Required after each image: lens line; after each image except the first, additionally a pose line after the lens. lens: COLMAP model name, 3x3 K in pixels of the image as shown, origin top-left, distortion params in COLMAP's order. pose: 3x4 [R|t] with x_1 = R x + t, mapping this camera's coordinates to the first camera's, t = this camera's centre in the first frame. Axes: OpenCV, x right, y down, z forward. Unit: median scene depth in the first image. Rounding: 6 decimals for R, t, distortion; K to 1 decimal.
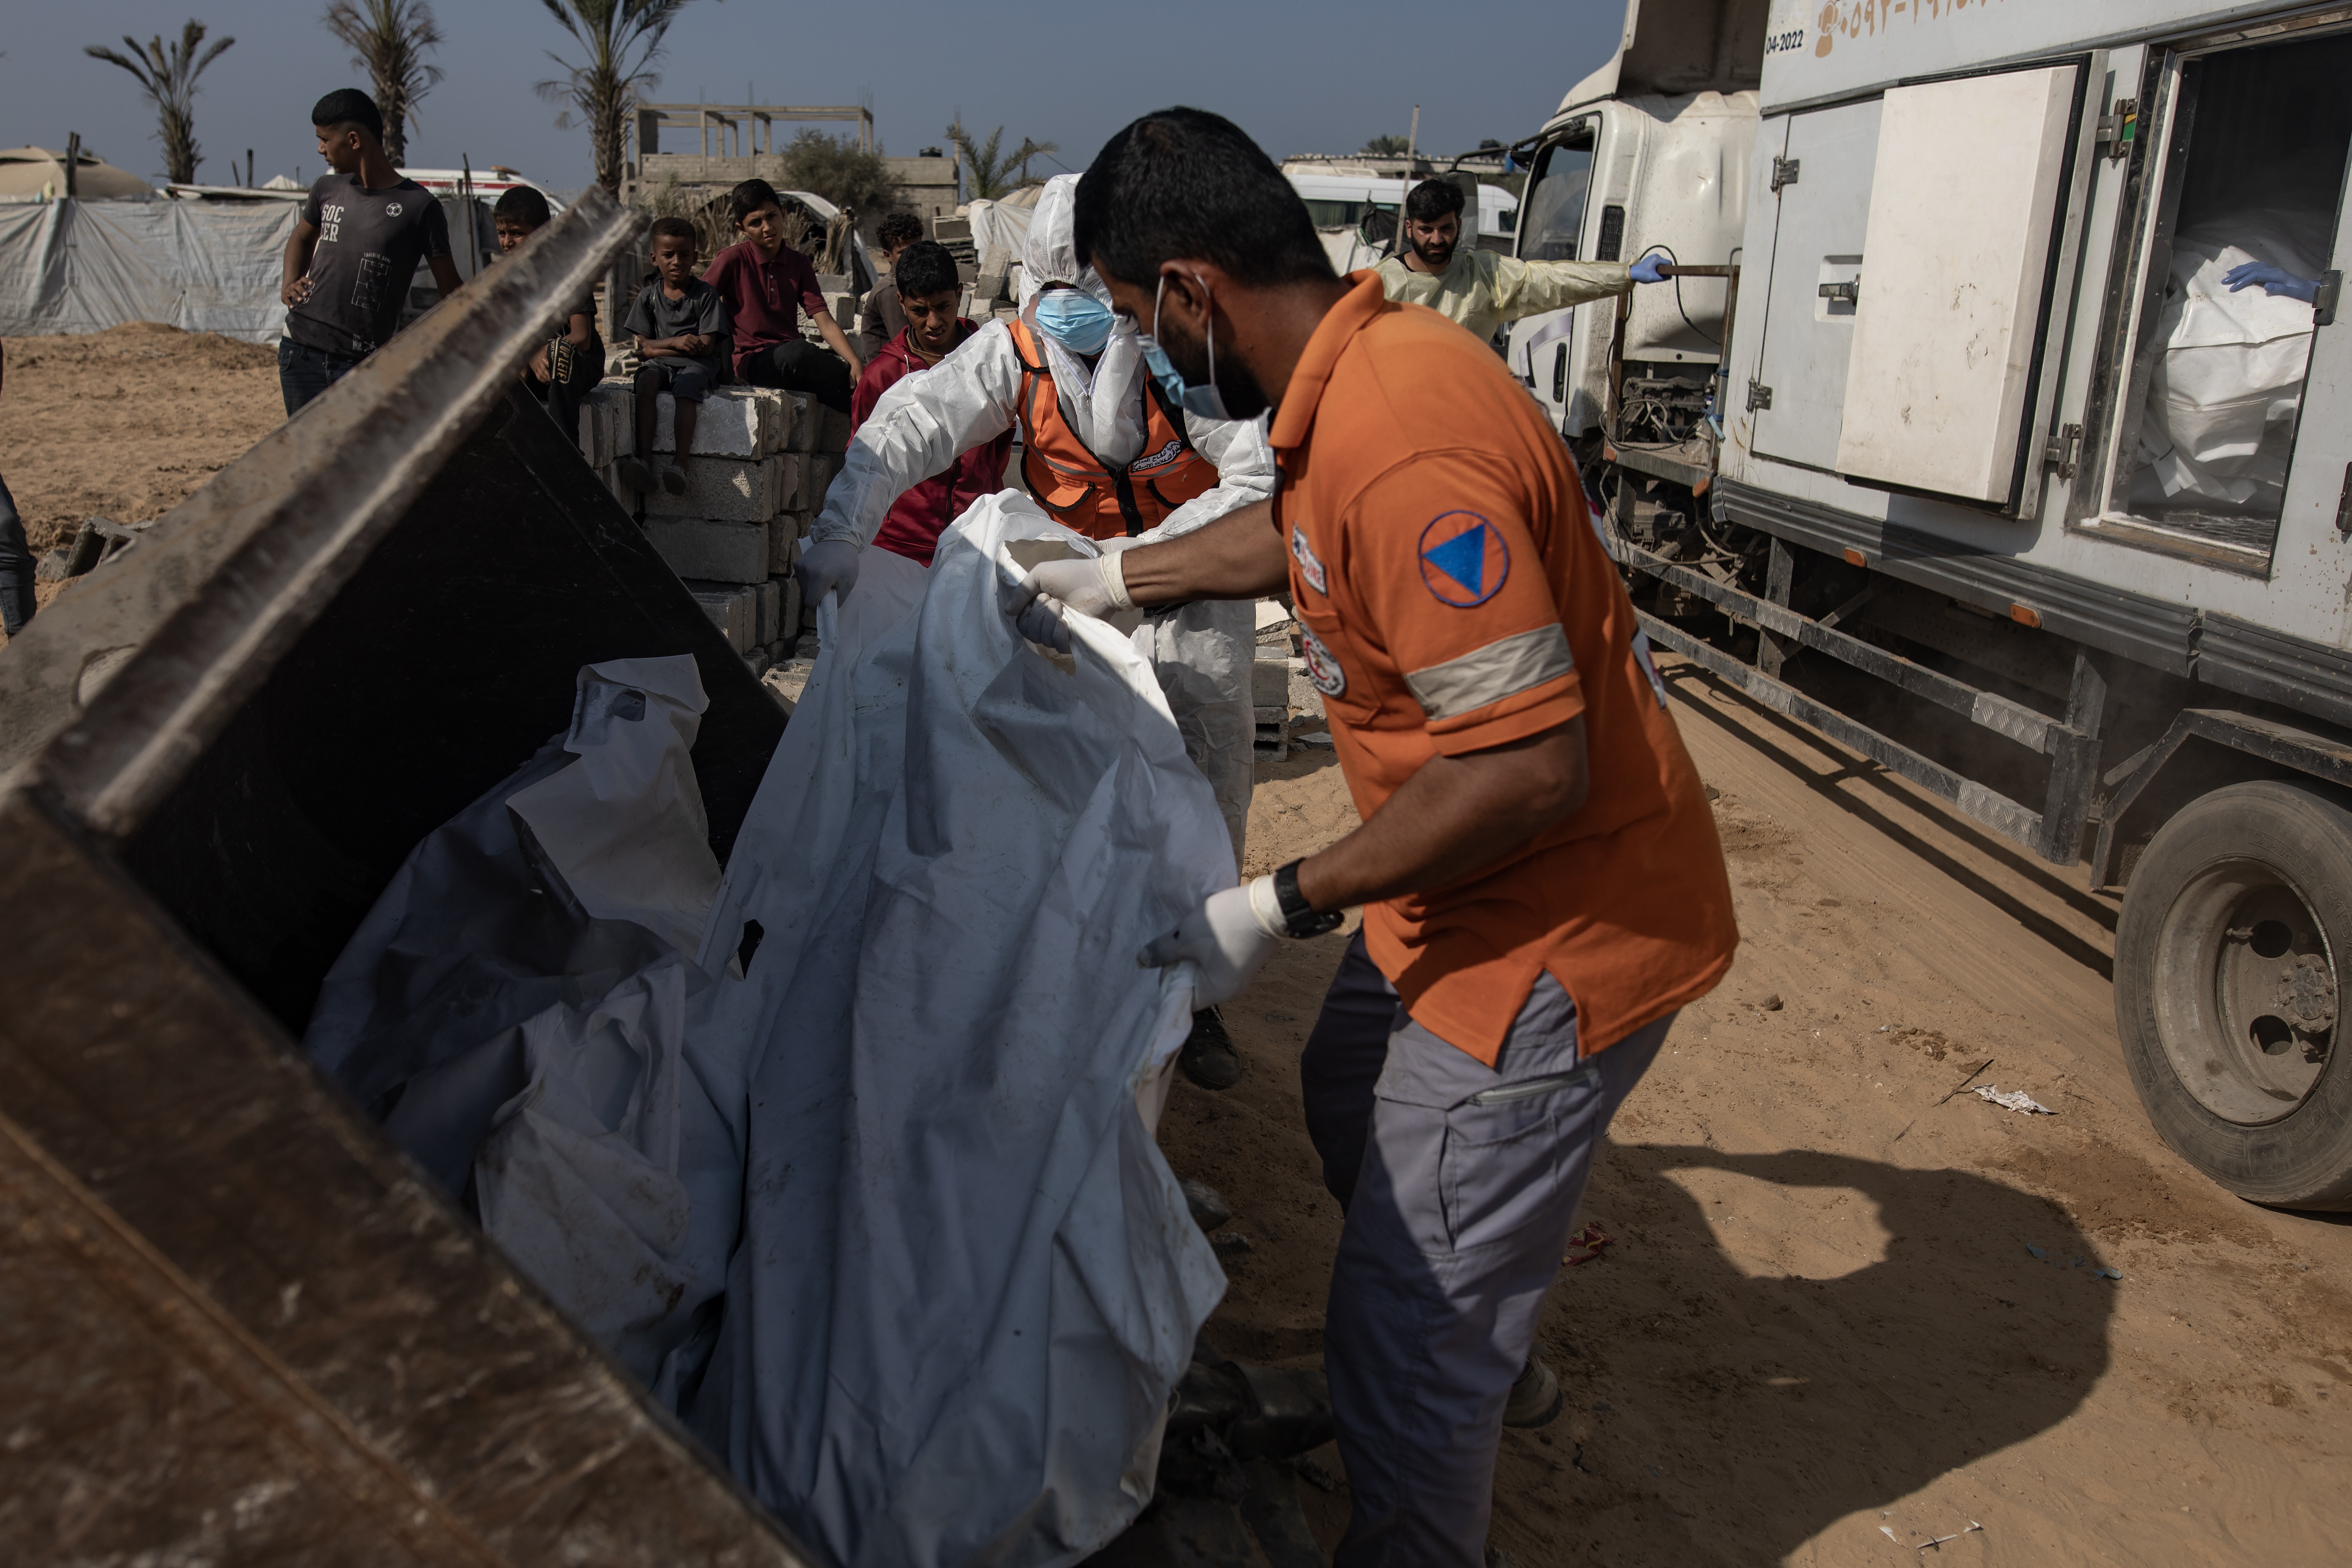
lens RADIAL K [[1718.4, 0, 1181.7], [0, 1718.4, 719.5], [0, 0, 1]] dist [-0.048401, 0.026881]
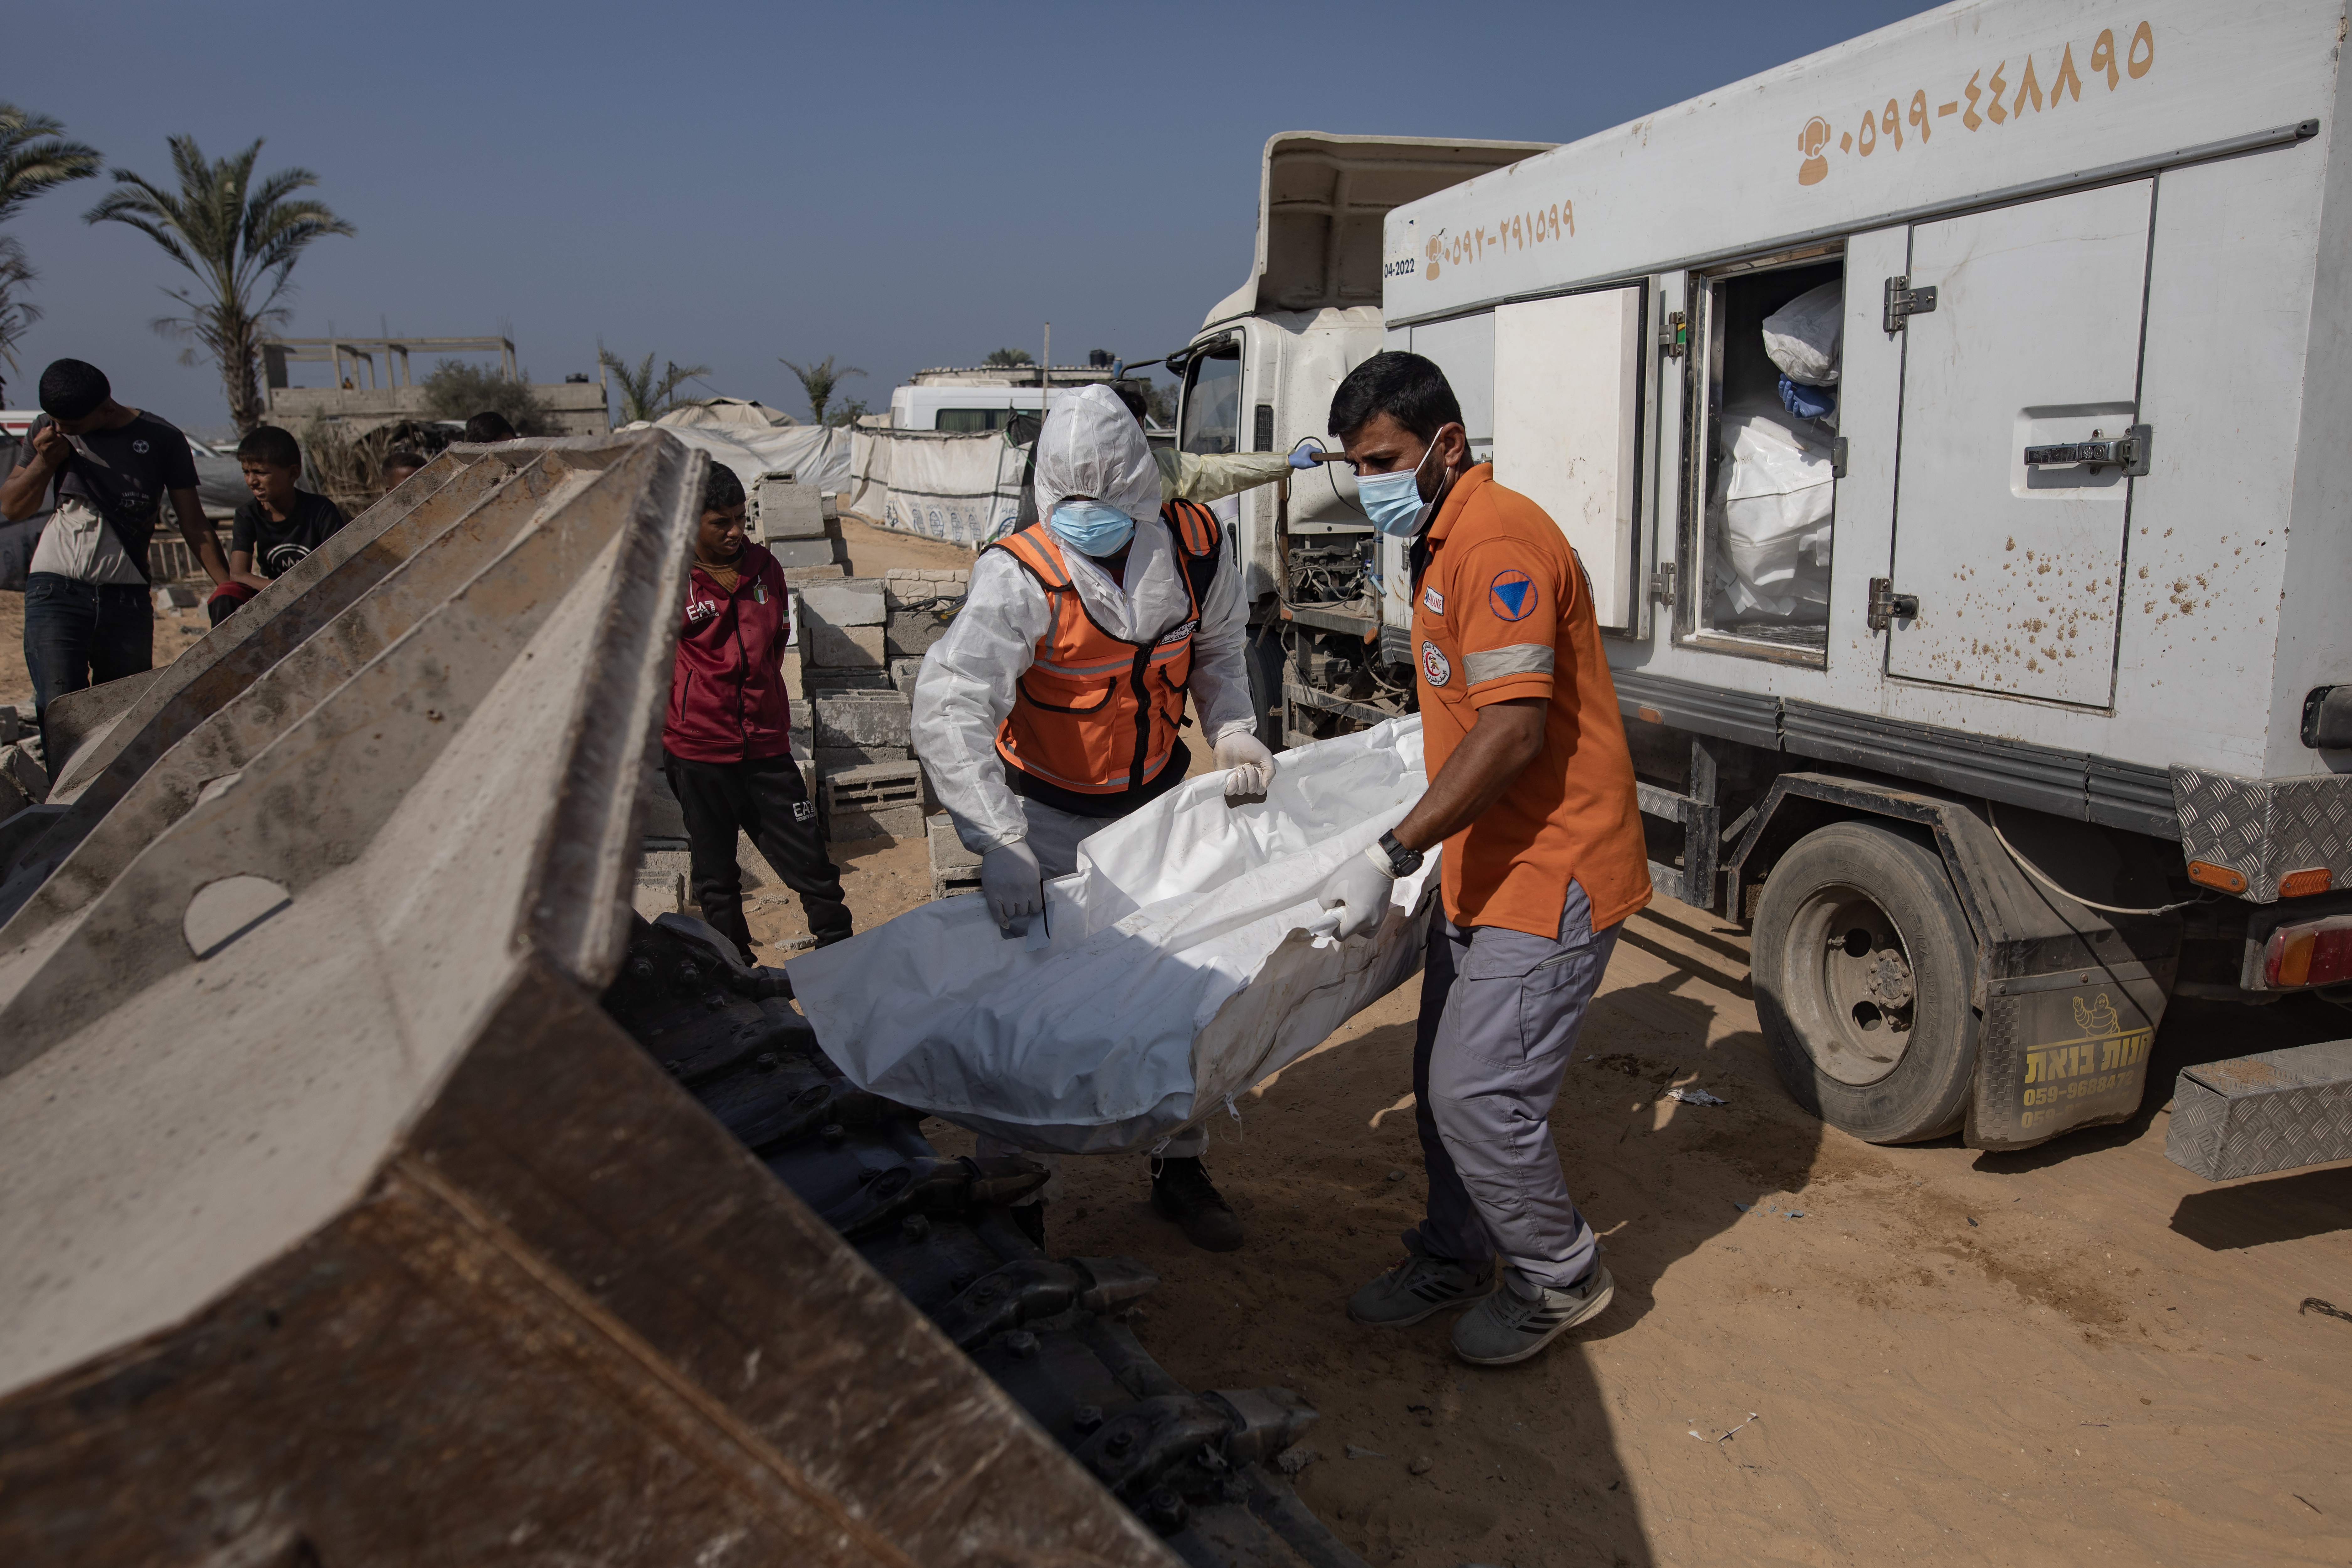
lens RADIAL K [[1586.9, 0, 1284.1], [0, 1586.9, 803.7], [0, 0, 1]] dist [-0.076020, 0.055395]
pose [[0.953034, -0.103052, 0.284793, -0.112880], [0.115934, 0.992842, -0.028704, 0.006586], [-0.279797, 0.060373, 0.958159, -0.045956]]
